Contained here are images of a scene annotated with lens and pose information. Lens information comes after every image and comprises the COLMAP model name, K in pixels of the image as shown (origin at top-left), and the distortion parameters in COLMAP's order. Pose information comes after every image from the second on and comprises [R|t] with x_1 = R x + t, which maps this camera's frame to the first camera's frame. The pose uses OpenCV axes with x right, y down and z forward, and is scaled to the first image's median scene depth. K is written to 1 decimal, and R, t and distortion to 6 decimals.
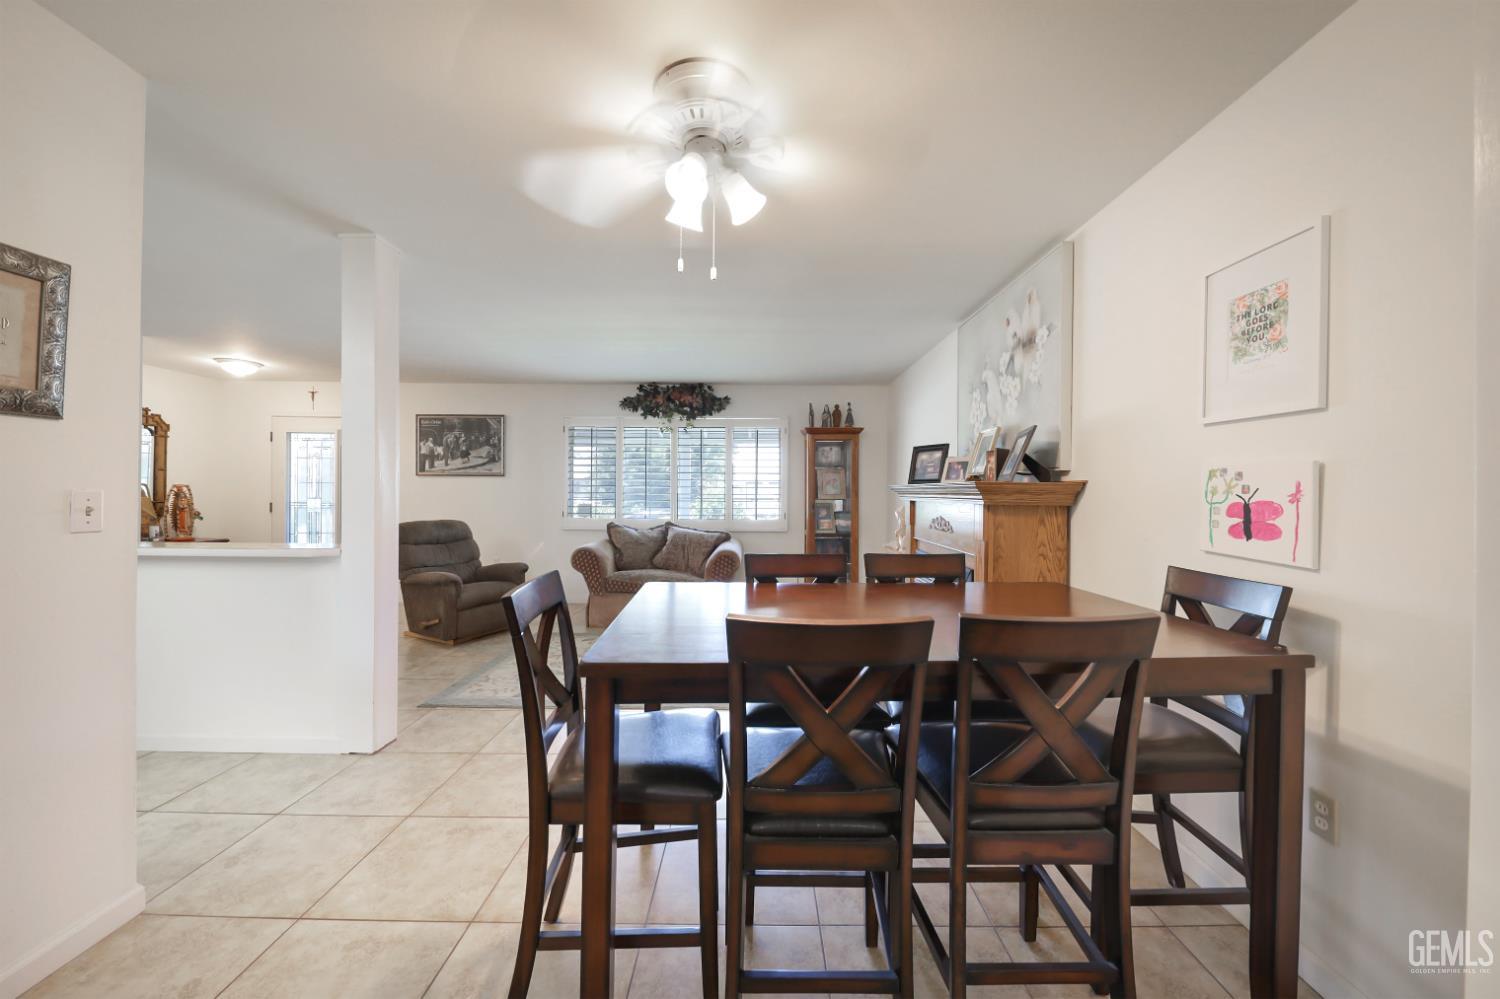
lens RADIAL K [[546.3, 0, 755.2], [0, 546.3, 502.8], [0, 0, 1]] dist [0.008775, -0.000264]
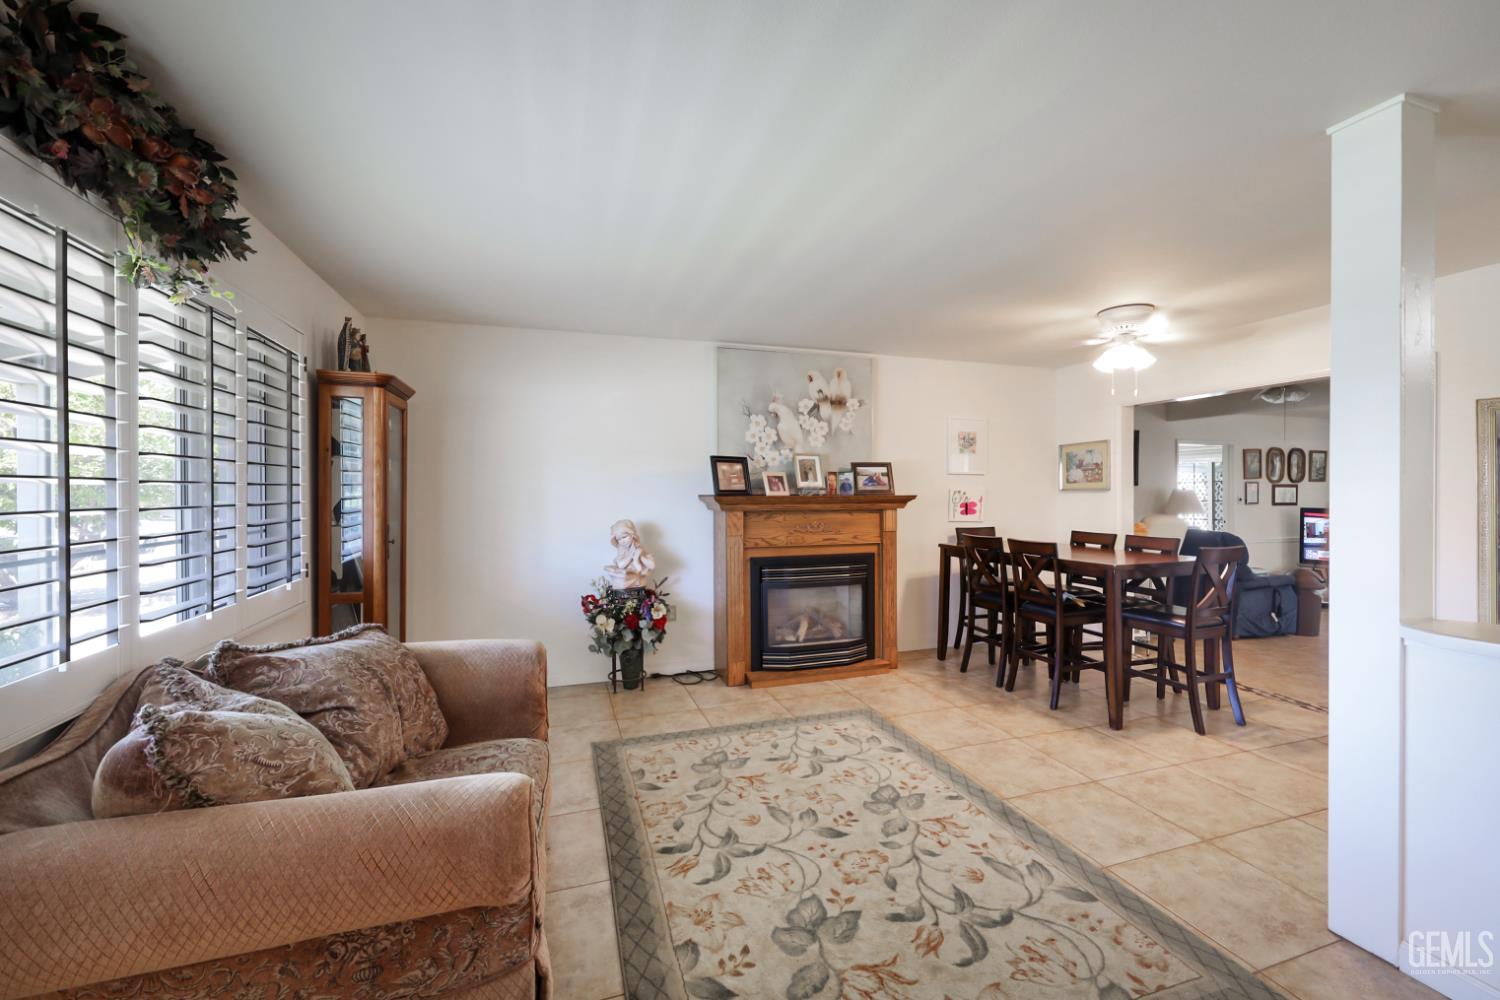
lens RADIAL K [[611.5, 0, 746.6], [0, 611.5, 493.4], [0, 0, 1]] dist [-0.000540, -0.000100]
pose [[-0.319923, -0.015119, 0.947323, -0.483147], [0.019700, 0.999550, 0.022605, -0.038676], [-0.947239, 0.025894, -0.319481, 0.831998]]
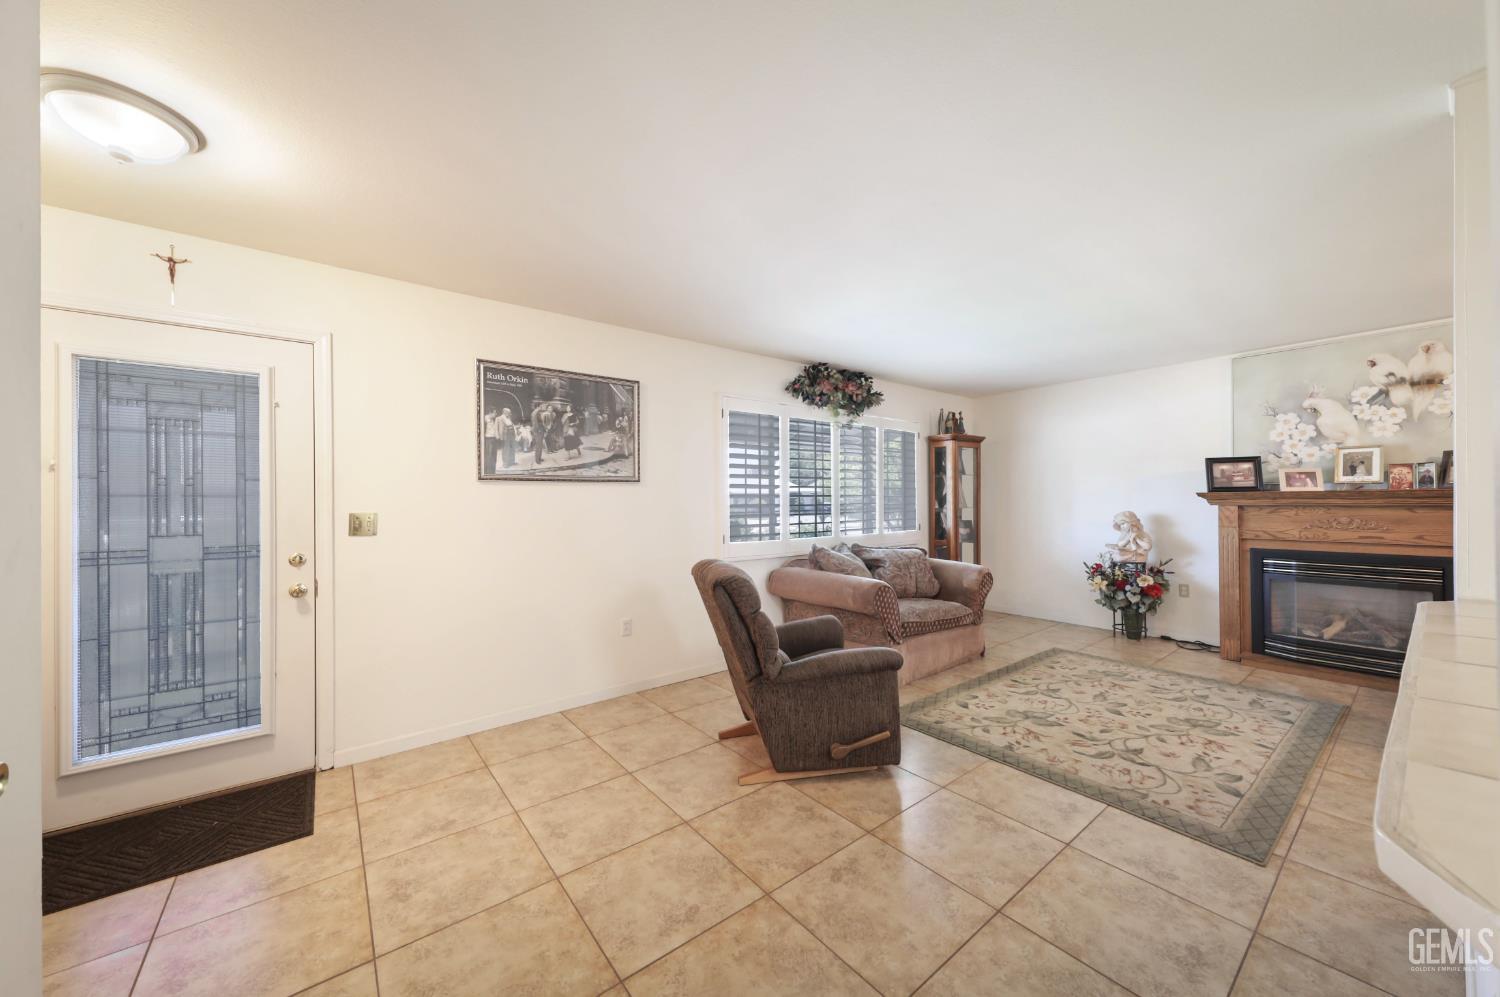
lens RADIAL K [[546.3, 0, 755.2], [0, 546.3, 501.8], [0, 0, 1]] dist [0.008775, -0.000264]
pose [[0.781773, -0.015596, 0.623369, -0.736231], [0.027708, 0.999569, -0.009741, -0.017852], [-0.622948, 0.024888, 0.781868, 0.450755]]
